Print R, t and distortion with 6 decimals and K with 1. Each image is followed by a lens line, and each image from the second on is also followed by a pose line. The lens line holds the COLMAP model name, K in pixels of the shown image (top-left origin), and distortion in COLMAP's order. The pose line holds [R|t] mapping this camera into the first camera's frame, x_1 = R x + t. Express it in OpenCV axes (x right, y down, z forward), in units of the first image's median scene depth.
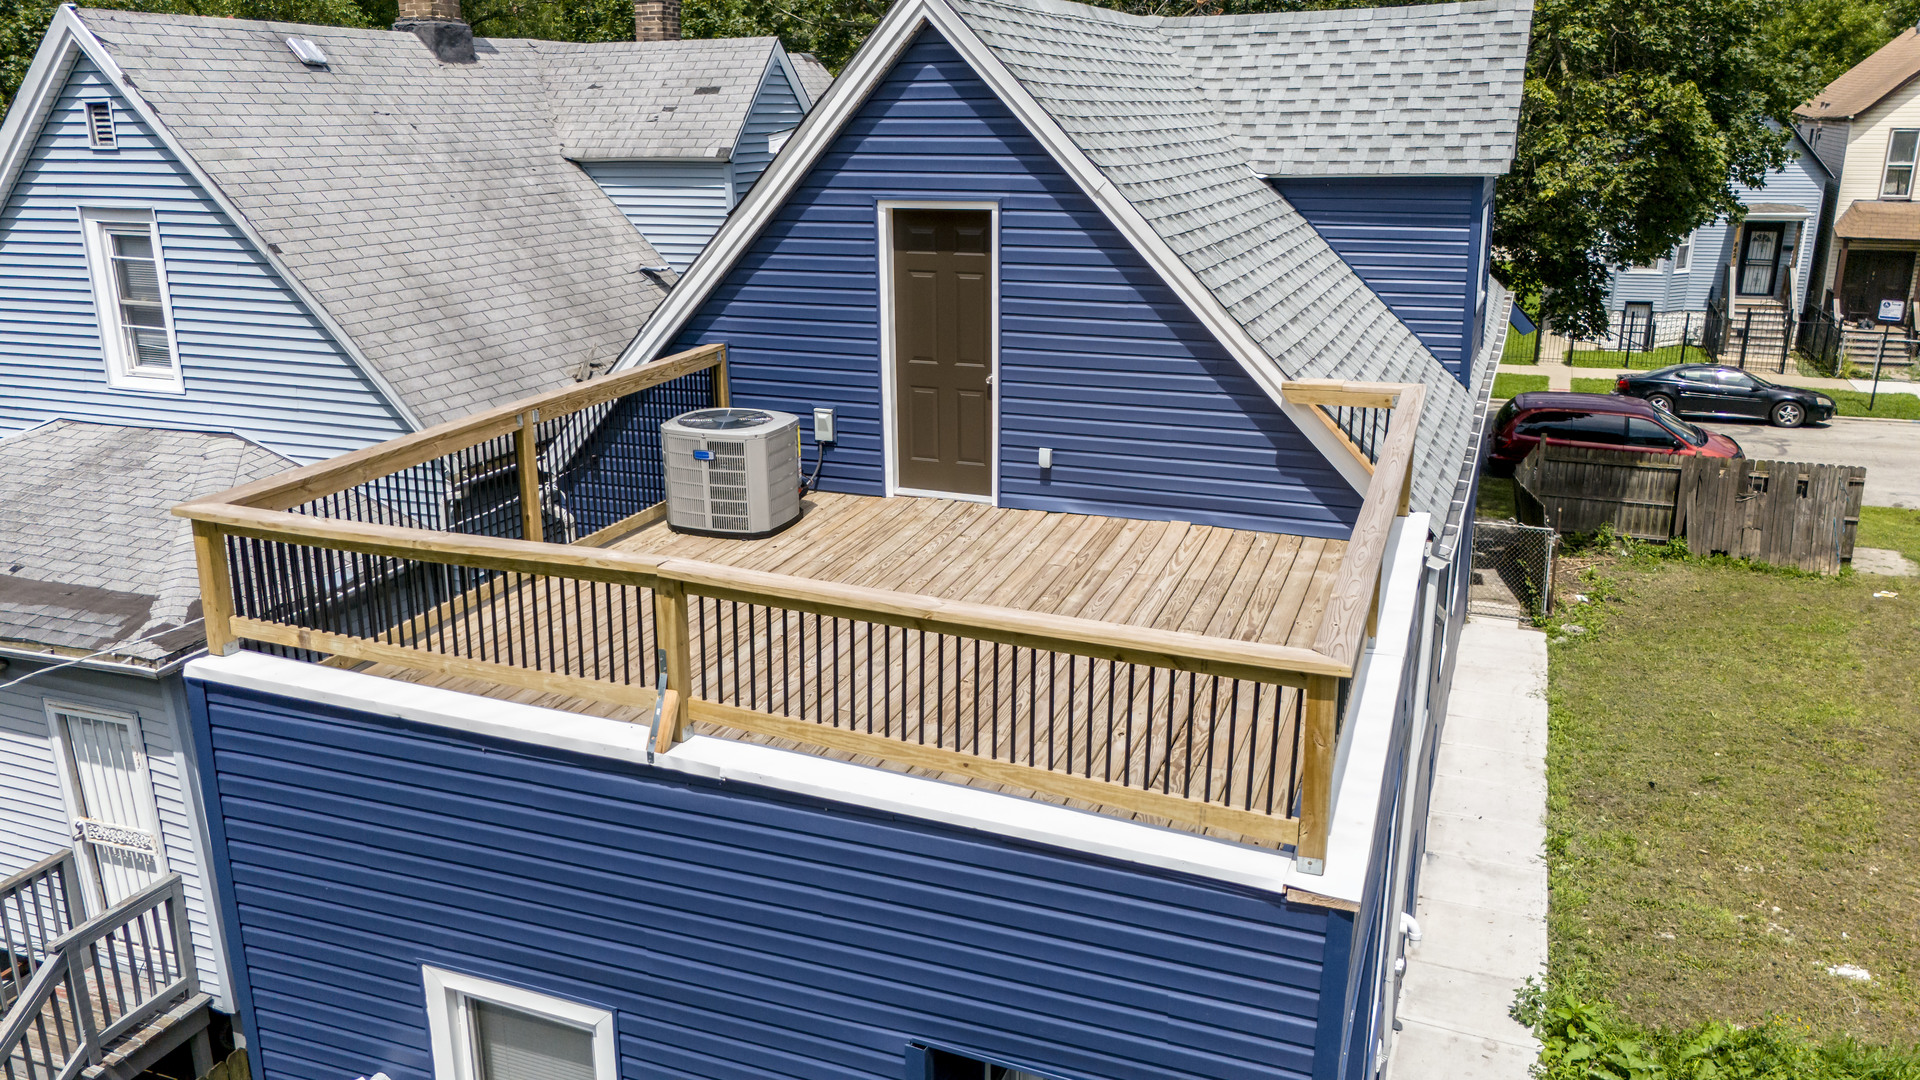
lens RADIAL K [[1419.2, 0, 954.8], [0, 1419.2, 529.2], [0, 0, 1]] dist [0.053651, -0.048828]
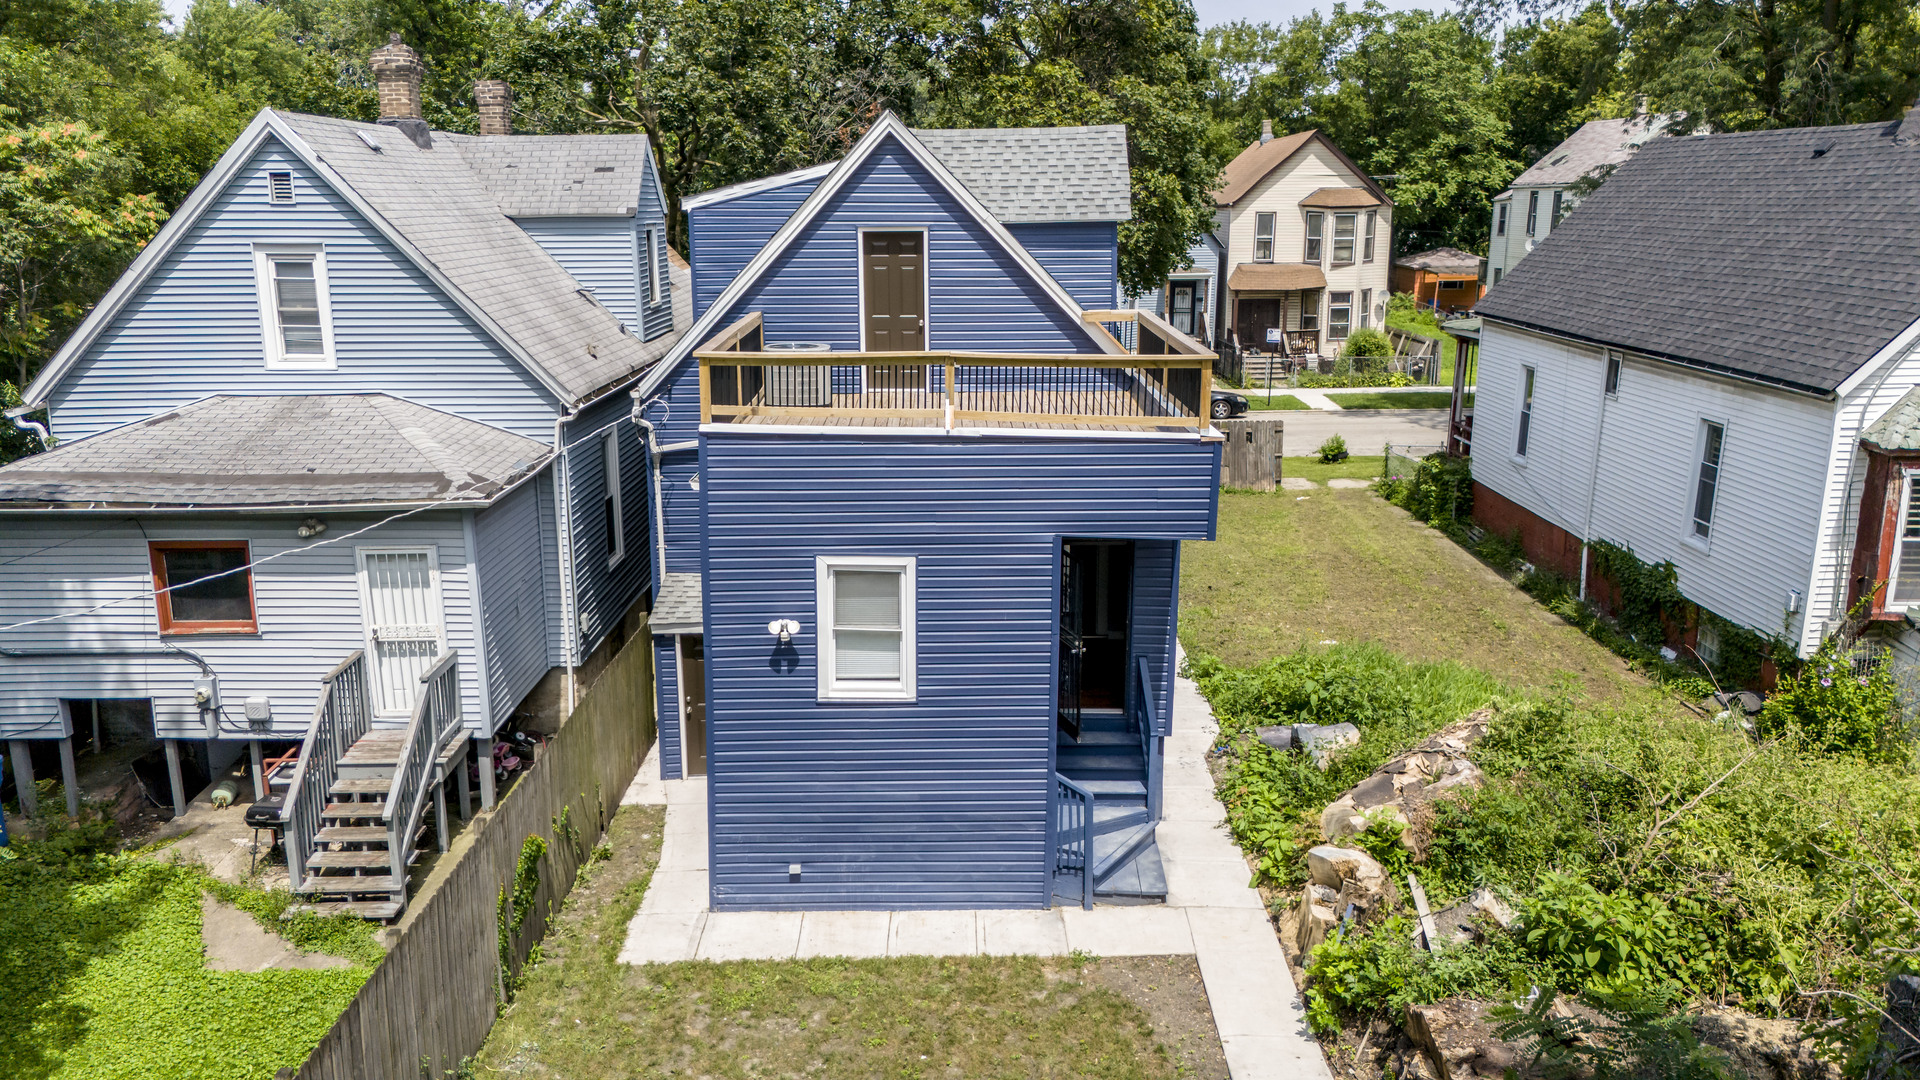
lens RADIAL K [[1419.2, 0, 952.5], [0, 1419.2, 535.7], [0, 0, 1]] dist [0.053651, -0.048828]
pose [[0.930930, -0.080445, 0.356227, -0.480770], [0.100192, 0.994269, -0.037302, 0.189803], [-0.351185, 0.070417, 0.933655, -0.566037]]
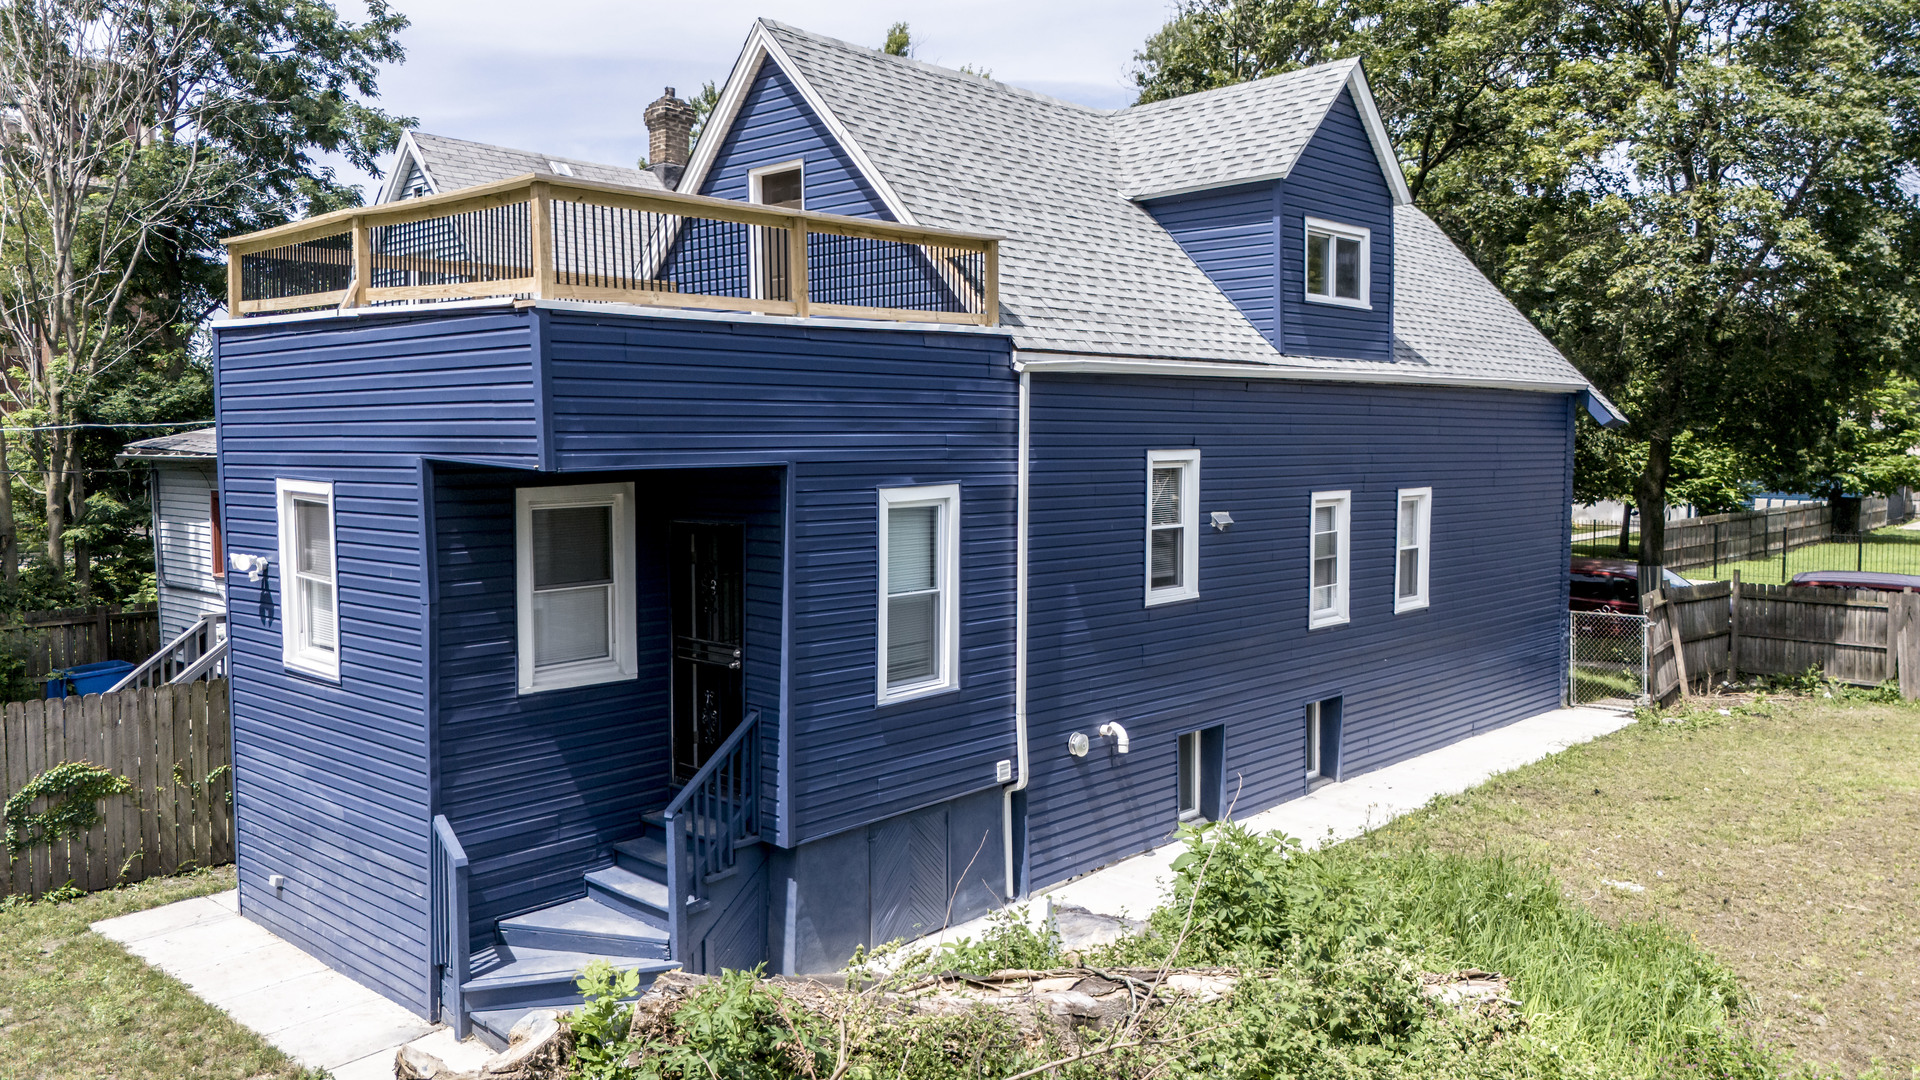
lens RADIAL K [[1419.2, 0, 950.8], [0, 1419.2, 525.6], [0, 0, 1]] dist [0.053651, -0.048828]
pose [[0.928932, 0.031234, -0.368931, 0.545542], [-0.111769, 0.973606, -0.198996, 0.314893], [0.352978, 0.226089, 0.907904, -0.163901]]
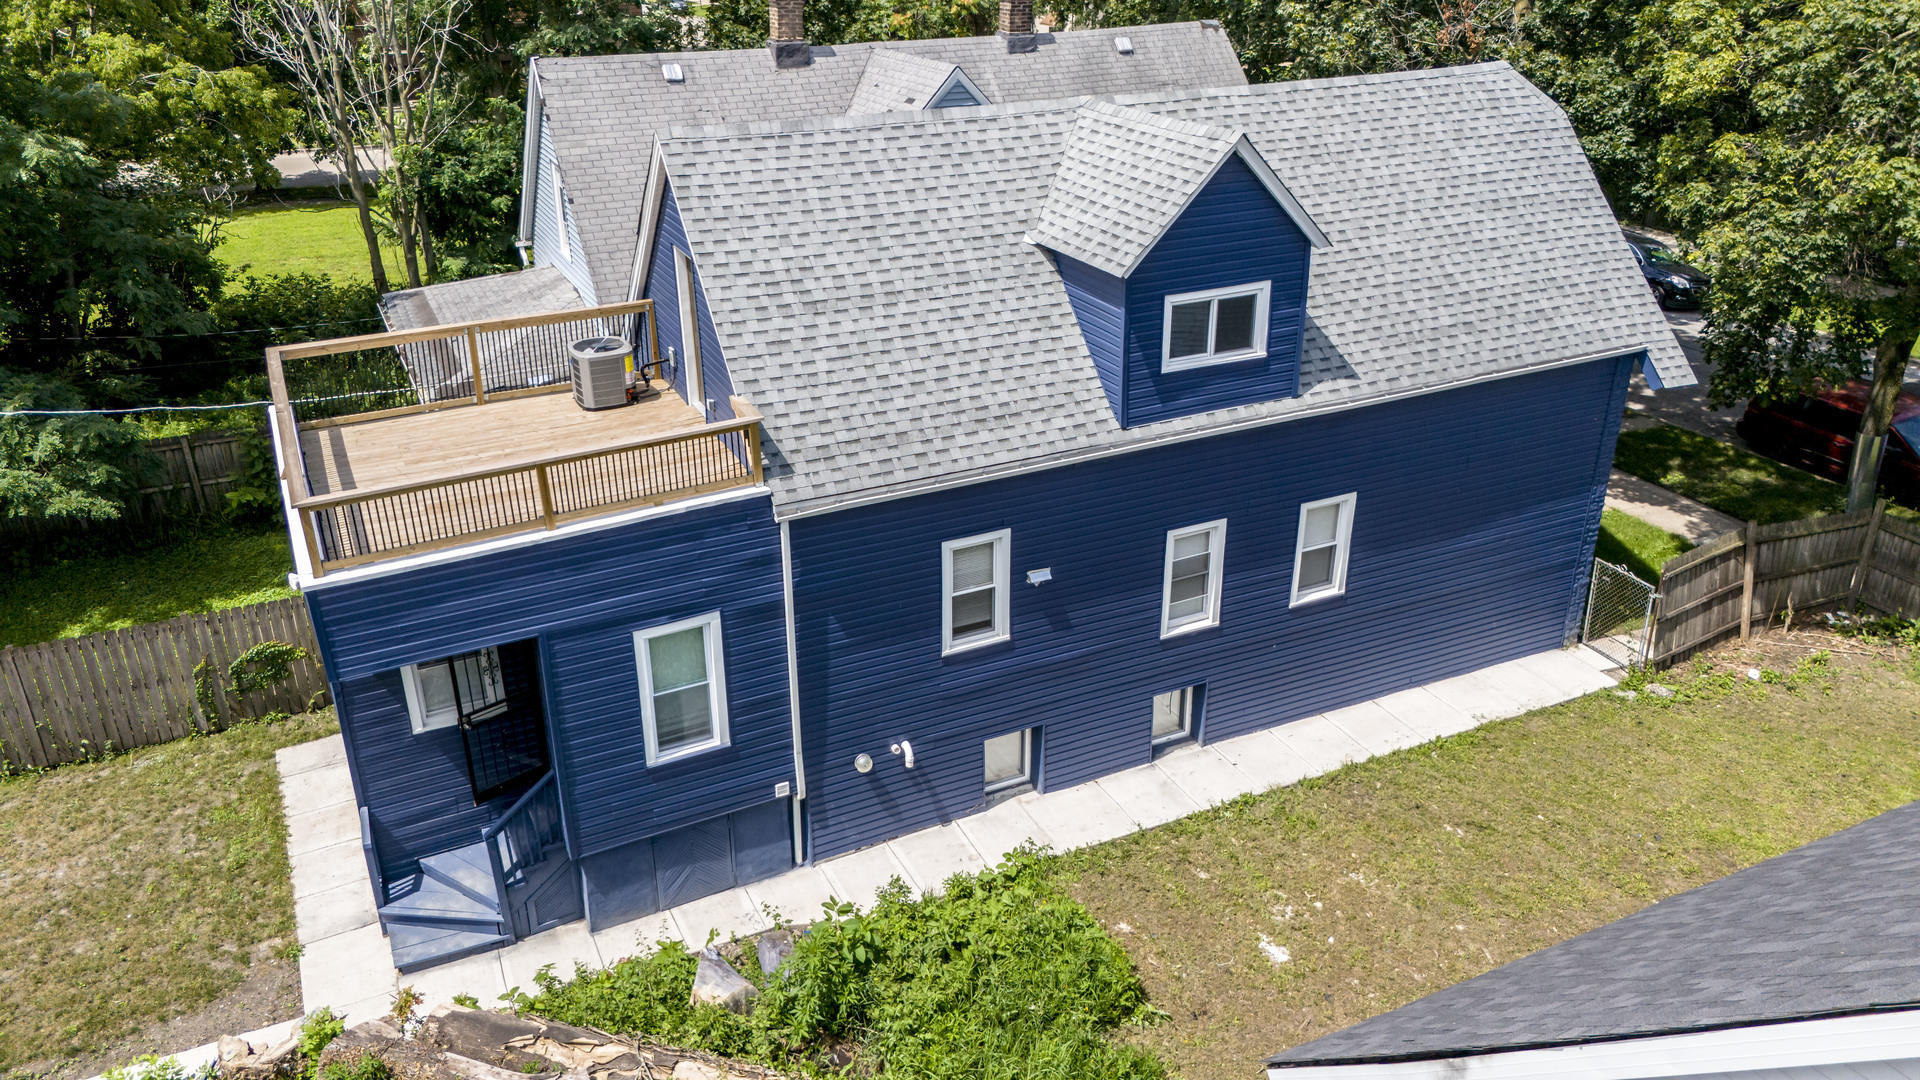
lens RADIAL K [[1419.2, 0, 950.5], [0, 1419.2, 527.5], [0, 0, 1]] dist [0.053651, -0.048828]
pose [[0.735813, 0.288234, -0.612781, 1.073412], [-0.194410, 0.956715, 0.216567, -0.262791], [0.648678, -0.040222, 0.759999, -0.118996]]
